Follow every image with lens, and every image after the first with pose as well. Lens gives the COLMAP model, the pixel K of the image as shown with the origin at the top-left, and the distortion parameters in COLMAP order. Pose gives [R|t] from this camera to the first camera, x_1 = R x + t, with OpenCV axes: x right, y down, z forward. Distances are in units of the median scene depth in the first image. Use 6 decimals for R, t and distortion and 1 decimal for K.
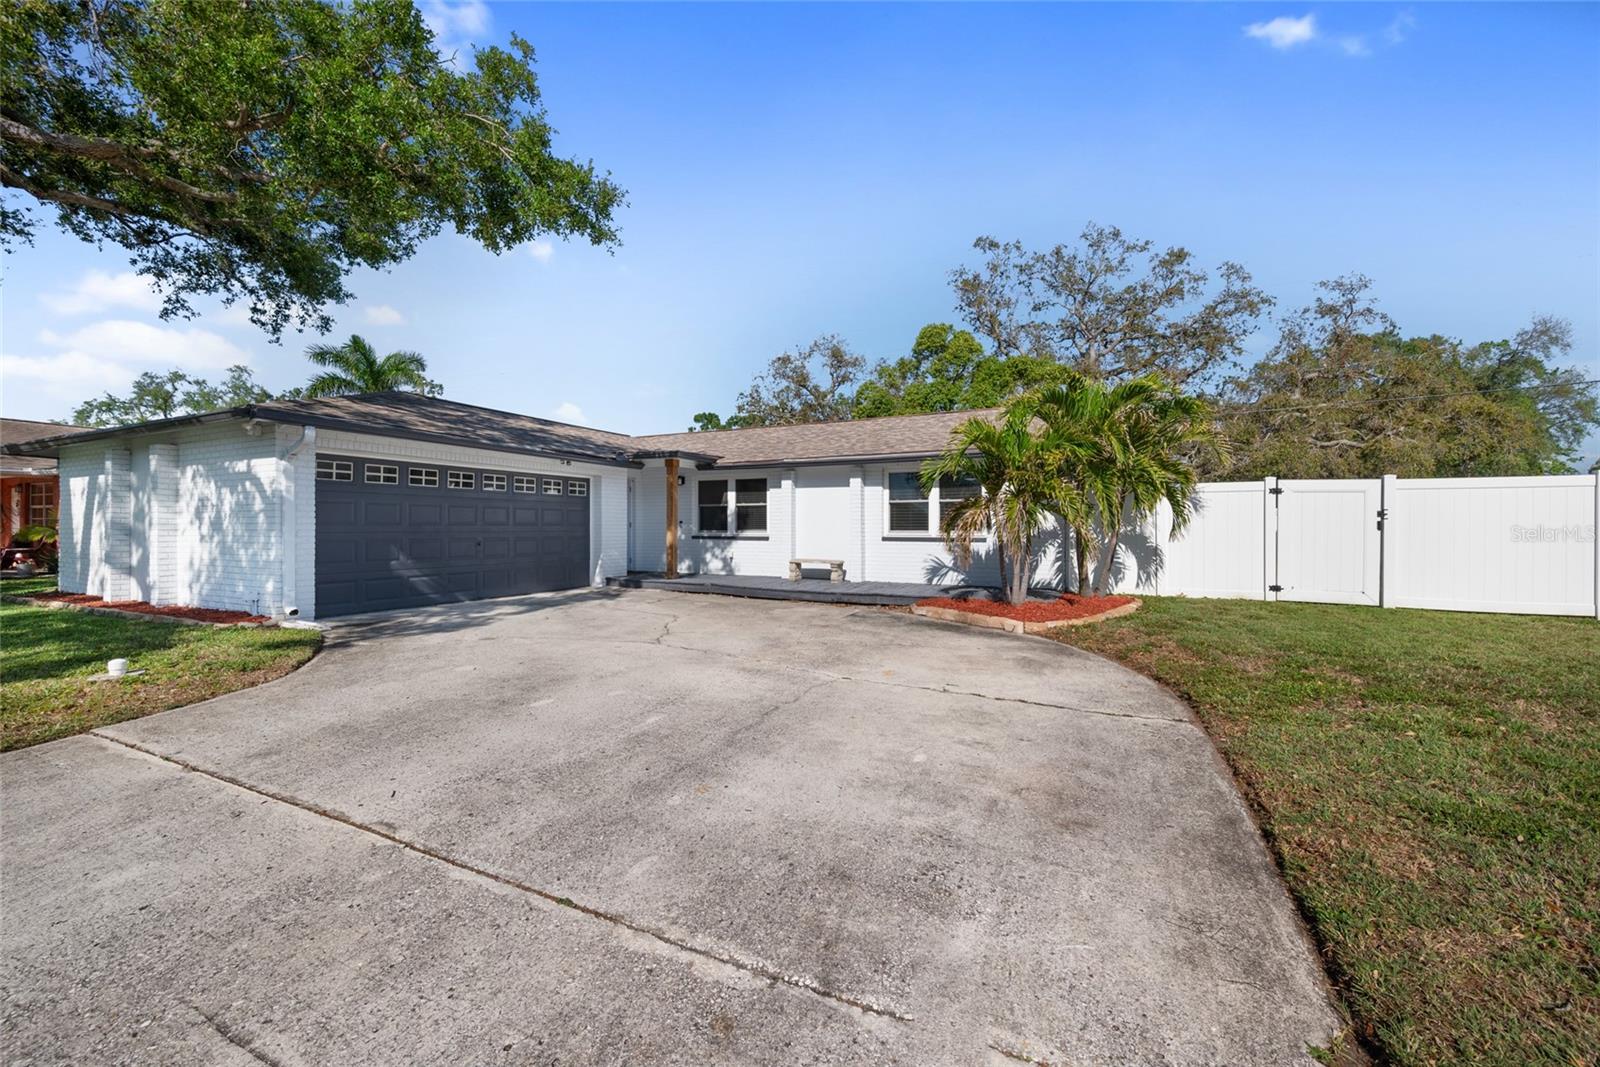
lens RADIAL K [[641.8, 0, 804.1], [0, 641.8, 533.6], [0, 0, 1]] dist [0.000176, -0.000469]
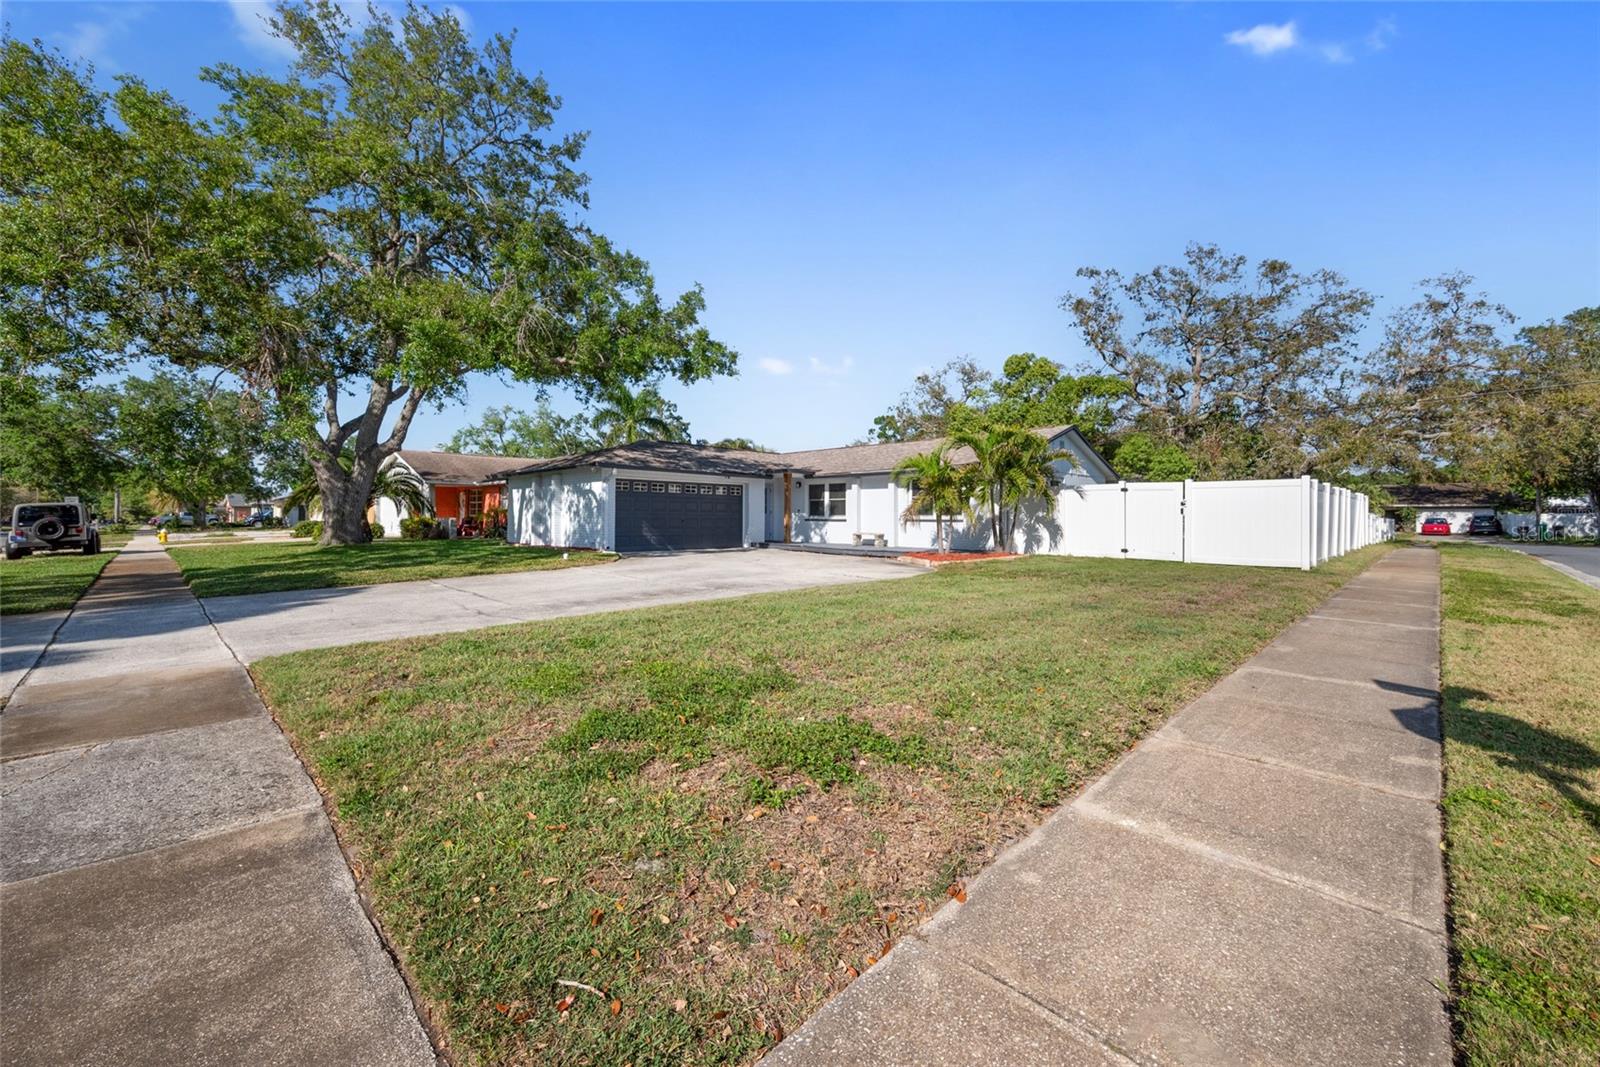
lens RADIAL K [[644.1, 0, 799.5], [0, 644.1, 525.6], [0, 0, 1]] dist [-0.003449, -0.000137]
pose [[0.947114, 0.006939, -0.320823, 0.366163], [-0.007199, 0.999974, 0.000377, 0.021333], [0.320817, 0.001953, 0.947139, -0.592955]]
